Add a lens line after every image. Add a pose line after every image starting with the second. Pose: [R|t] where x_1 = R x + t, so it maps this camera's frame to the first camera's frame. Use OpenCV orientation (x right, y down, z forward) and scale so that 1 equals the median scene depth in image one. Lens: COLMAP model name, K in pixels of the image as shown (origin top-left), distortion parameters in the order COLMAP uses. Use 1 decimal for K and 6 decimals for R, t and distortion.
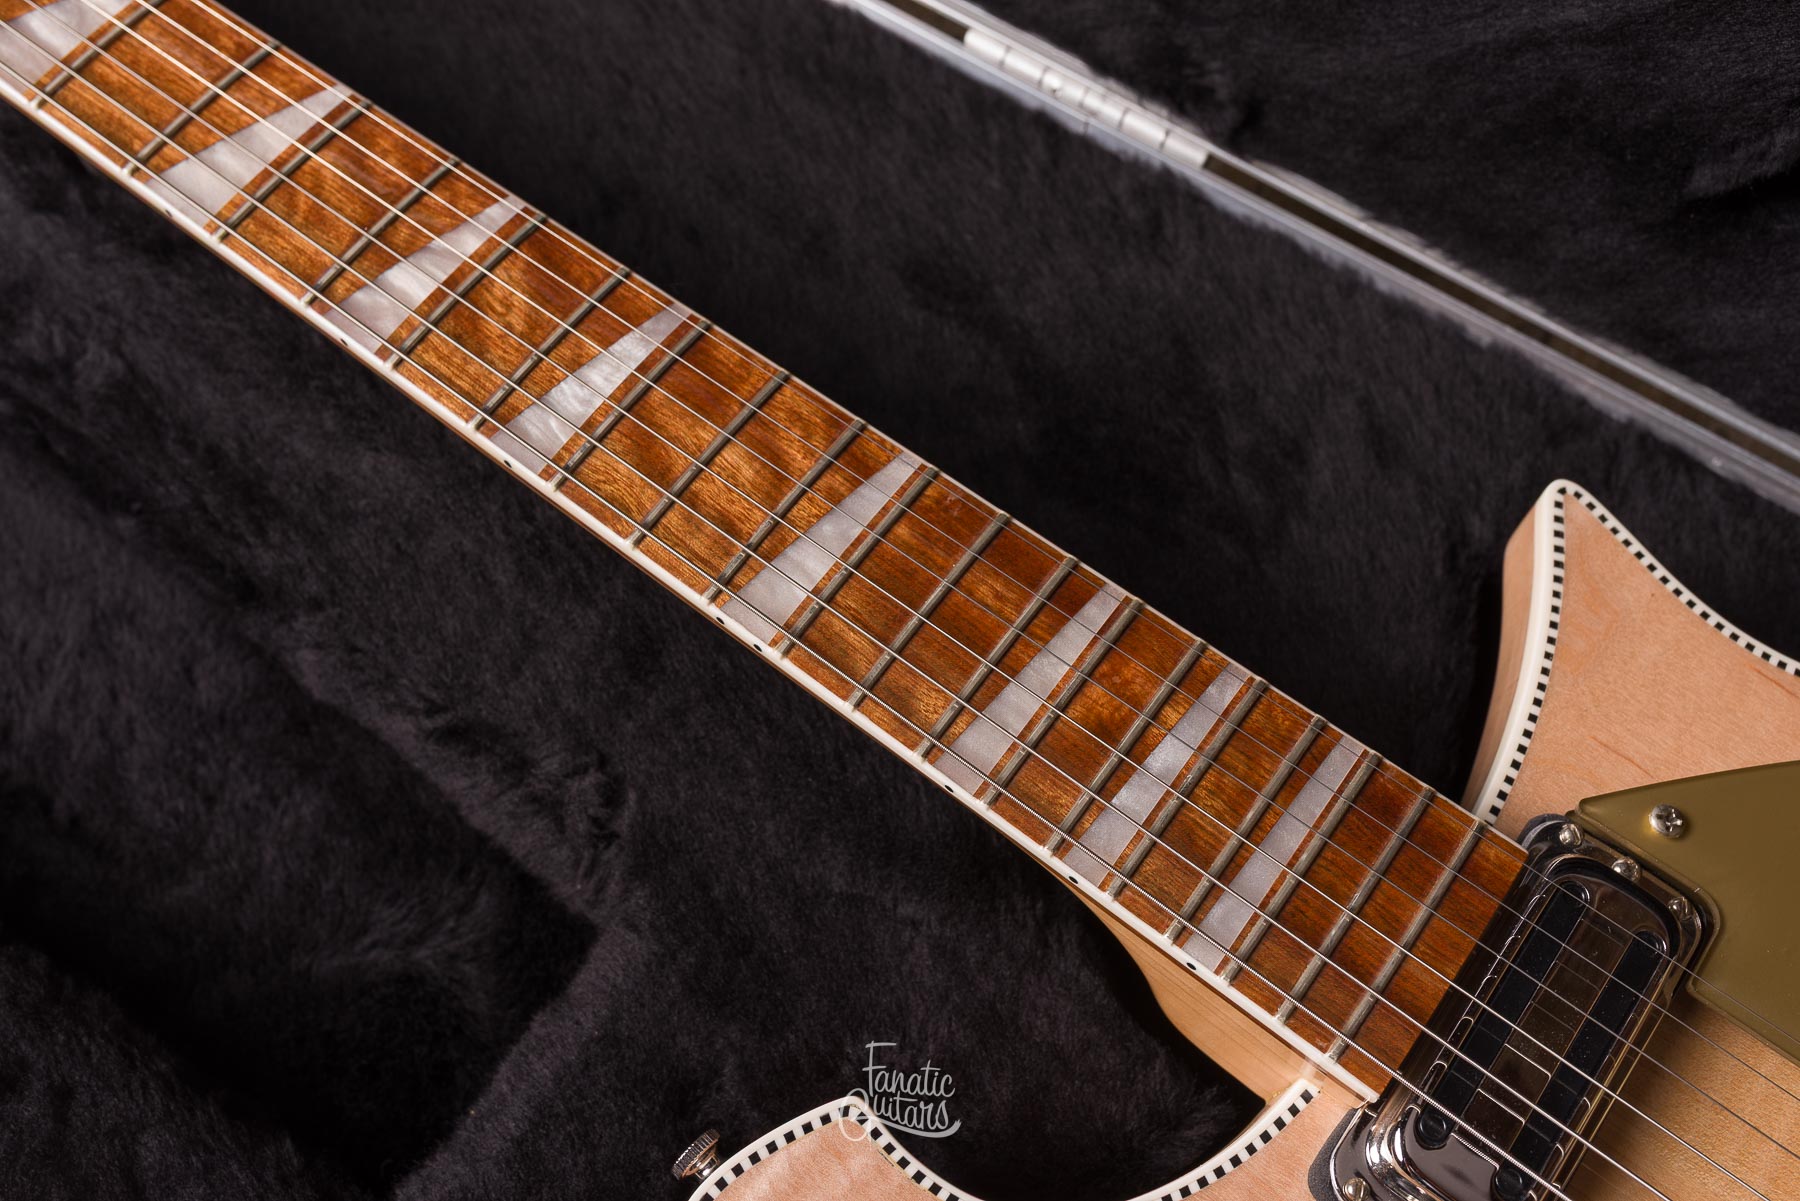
lens RADIAL K [[1795.3, 0, 899.9], [0, 1795.3, 599.7], [0, 0, 1]] dist [0.002258, 0.000219]
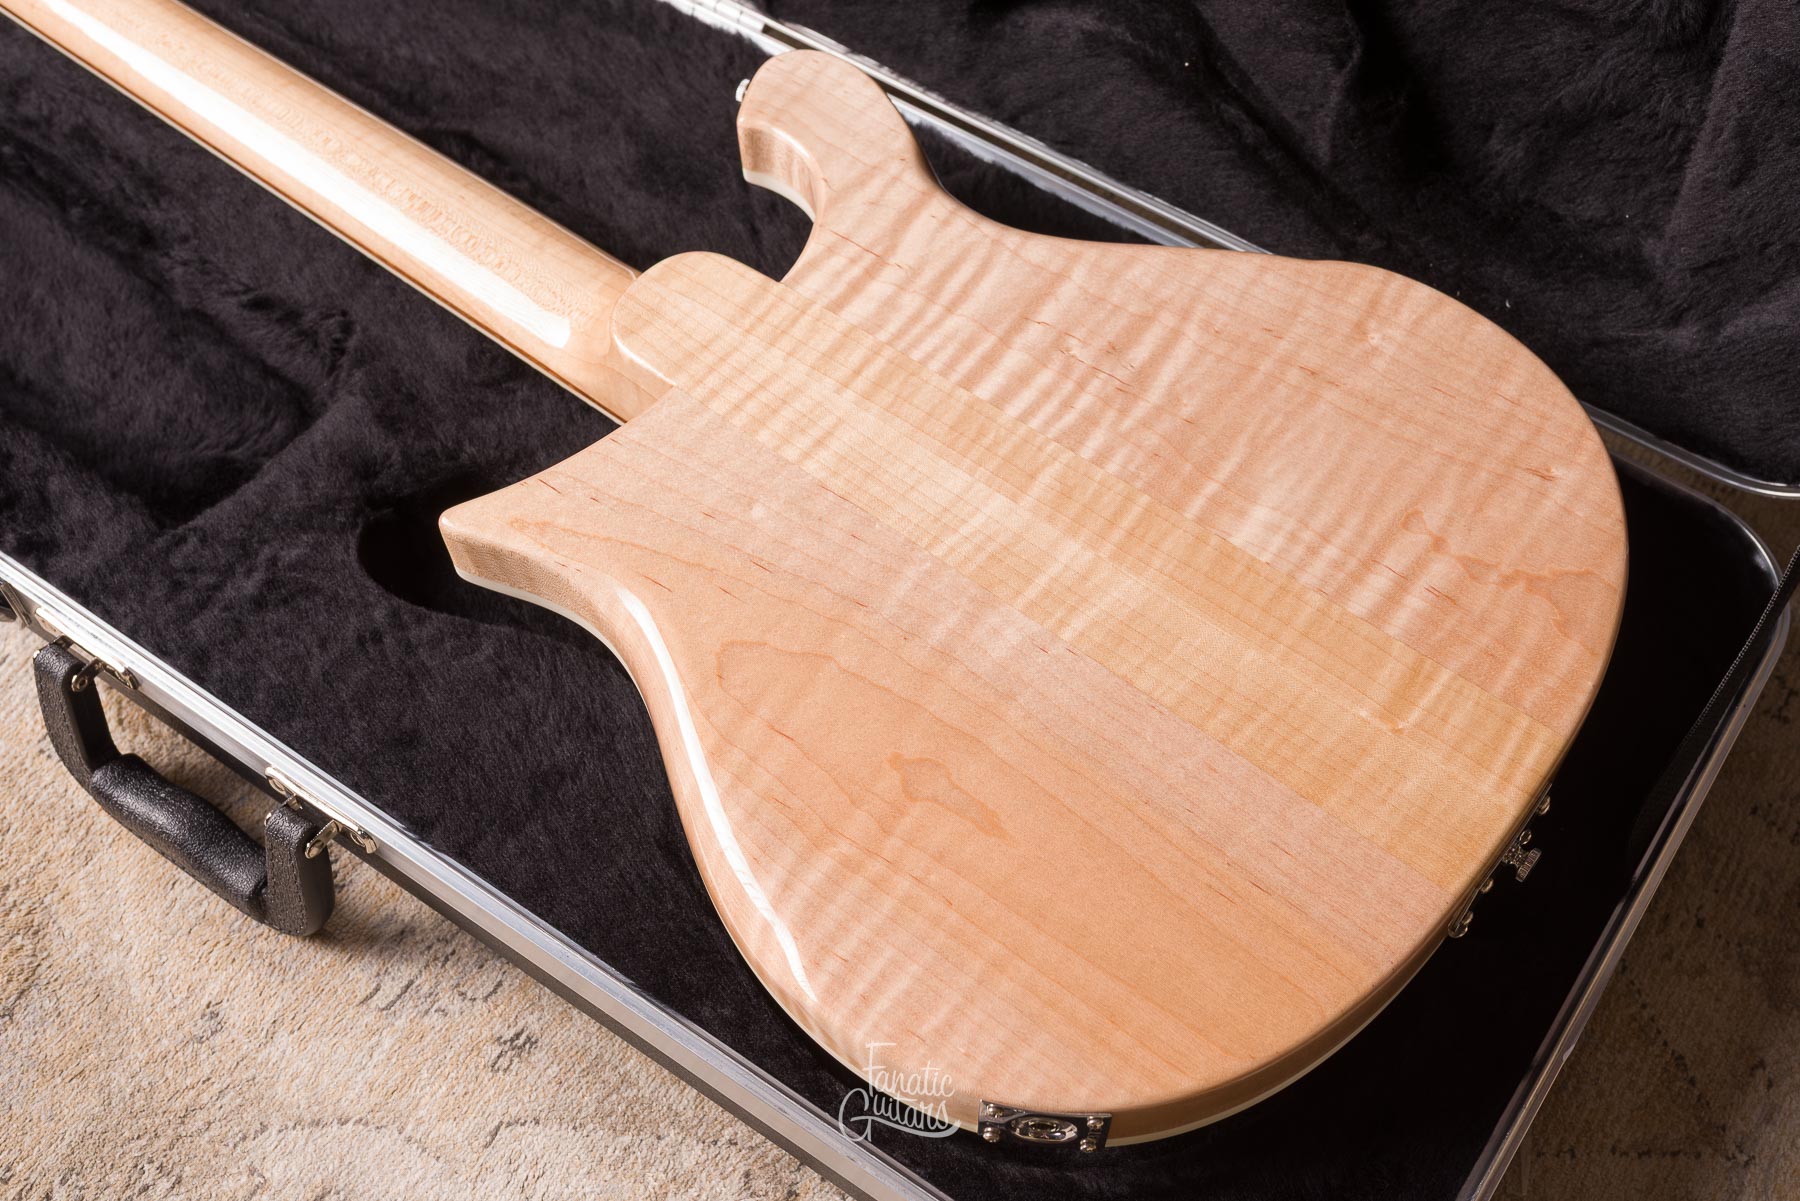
lens RADIAL K [[1961.2, 0, 1011.1], [0, 1961.2, 600.9], [0, 0, 1]] dist [-0.004285, 0.007009]
pose [[0.999866, 0.008772, 0.013787, 0.433198], [-0.006382, 0.986327, -0.164679, 0.646464], [-0.015043, 0.164569, 0.986251, -0.777500]]
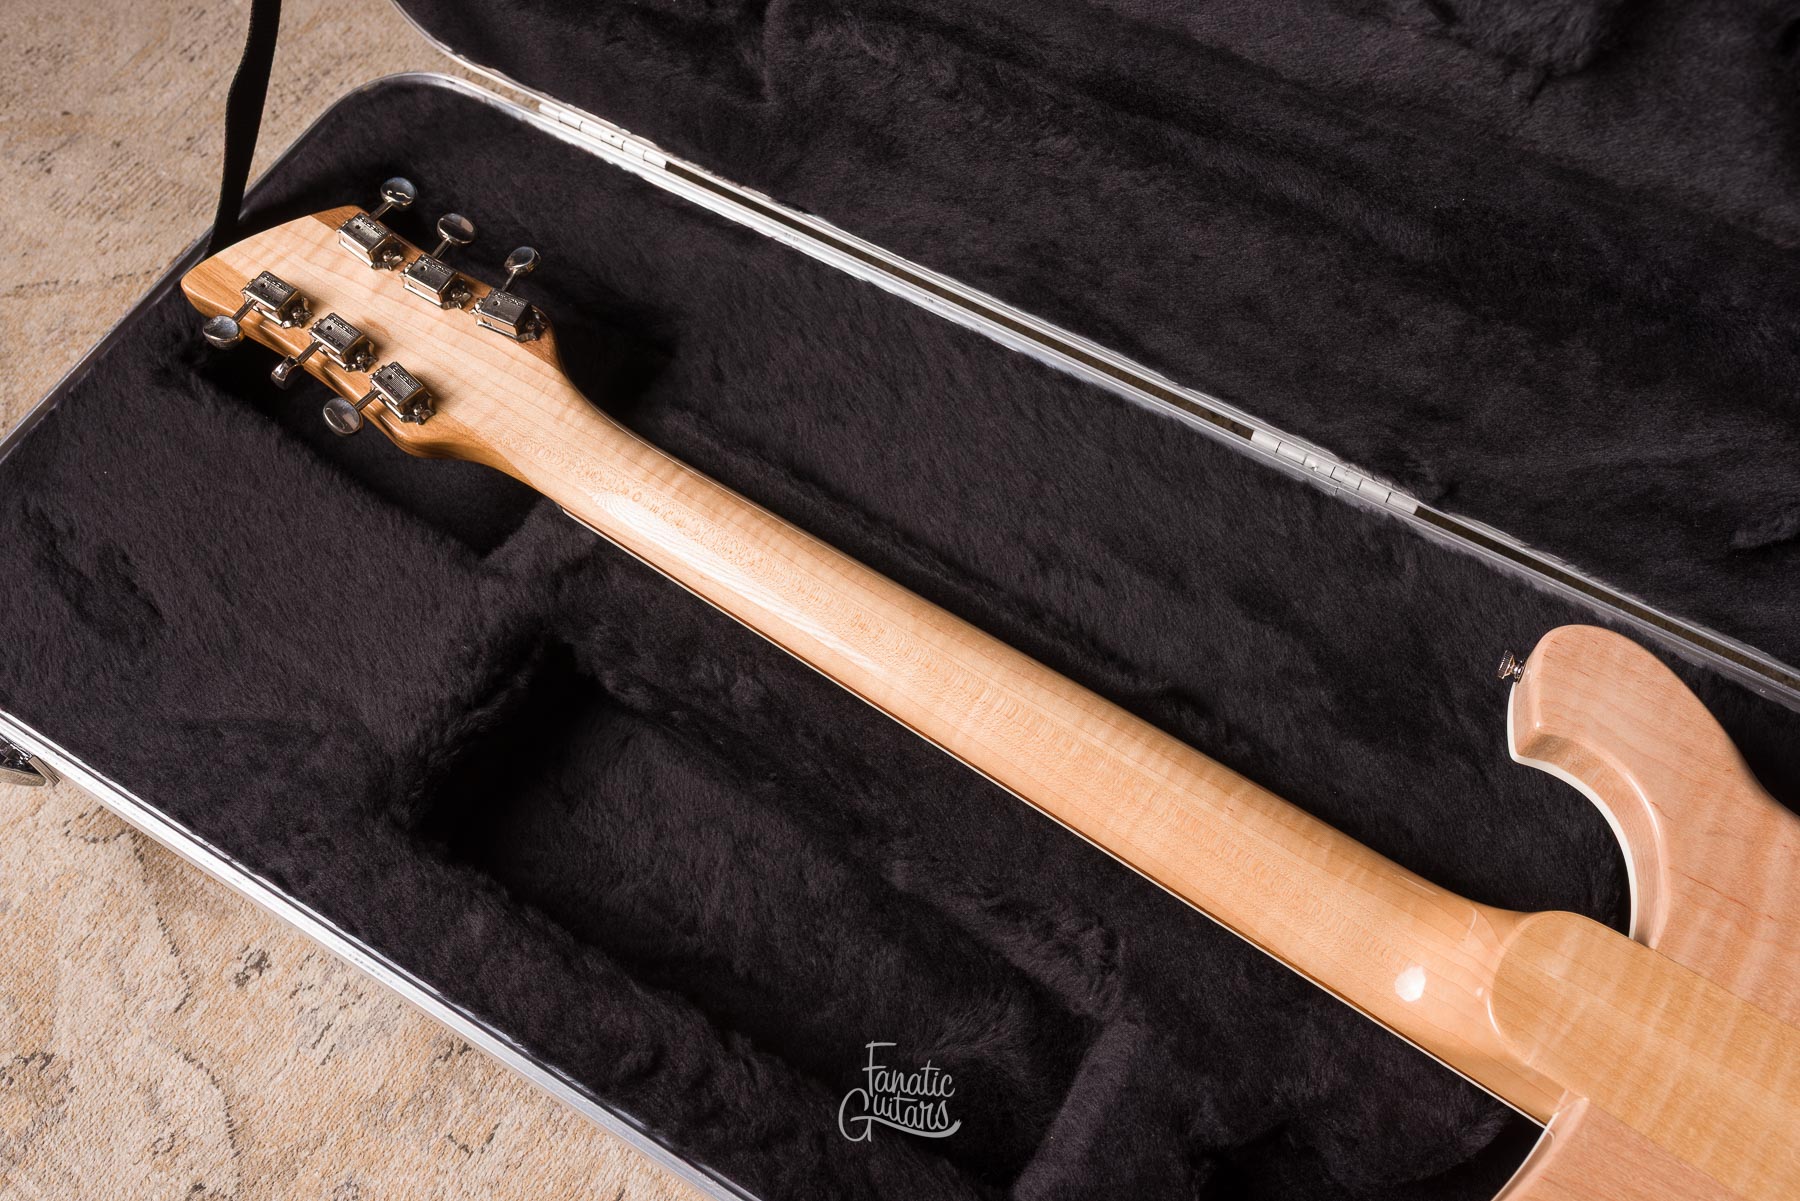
lens RADIAL K [[1737.3, 0, 899.6], [0, 1737.3, 600.8], [0, 0, 1]] dist [-0.003448, 0.003563]
pose [[0.997963, -0.059854, -0.022088, -0.290812], [0.058396, 0.996389, -0.061634, -0.113327], [0.025697, 0.060219, 0.997854, -0.604215]]
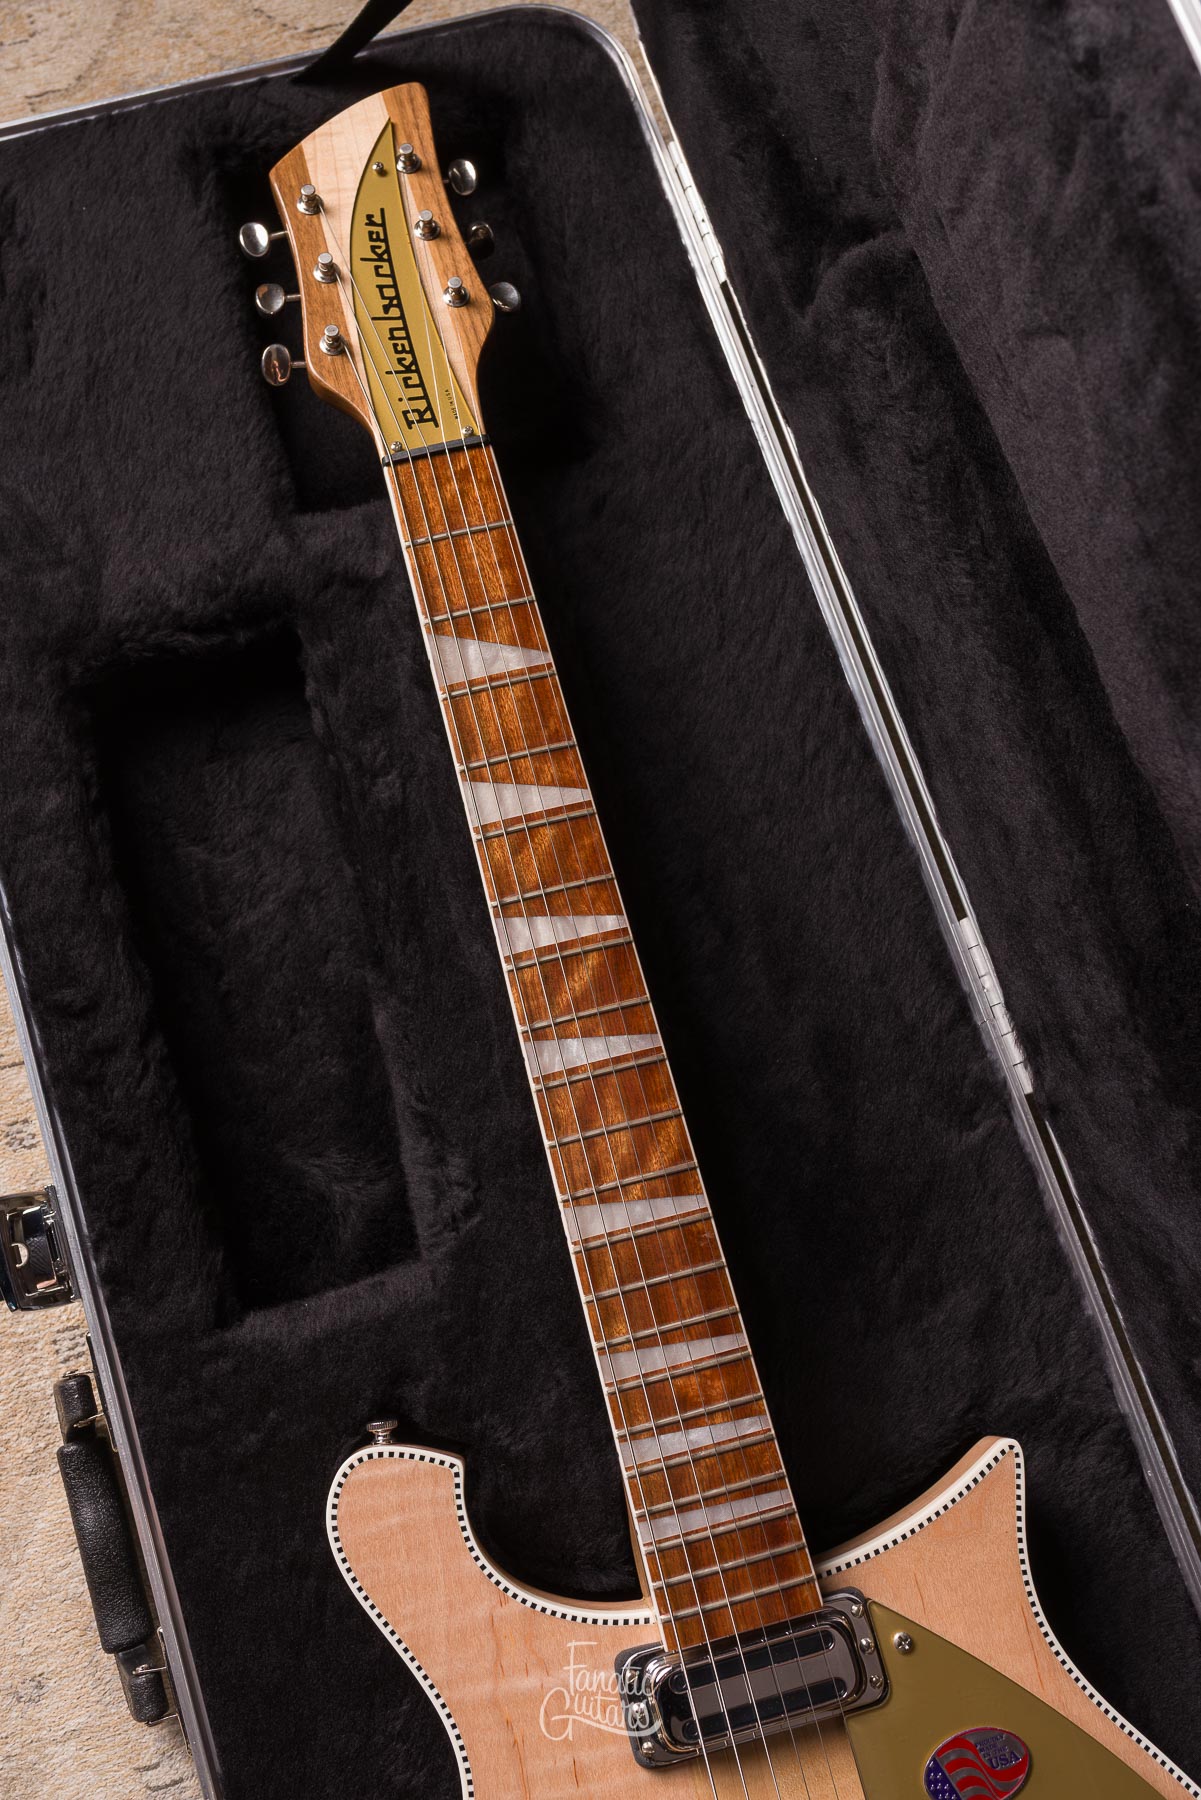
lens RADIAL K [[1859.0, 0, 554.7], [0, 1859.0, 838.9], [0, 0, 1]] dist [0.000814, -0.003016]
pose [[0.778794, 0.611214, -0.141060, -0.059549], [-0.585986, 0.789134, 0.184085, -0.539721], [0.223831, -0.060705, 0.972736, -0.695248]]
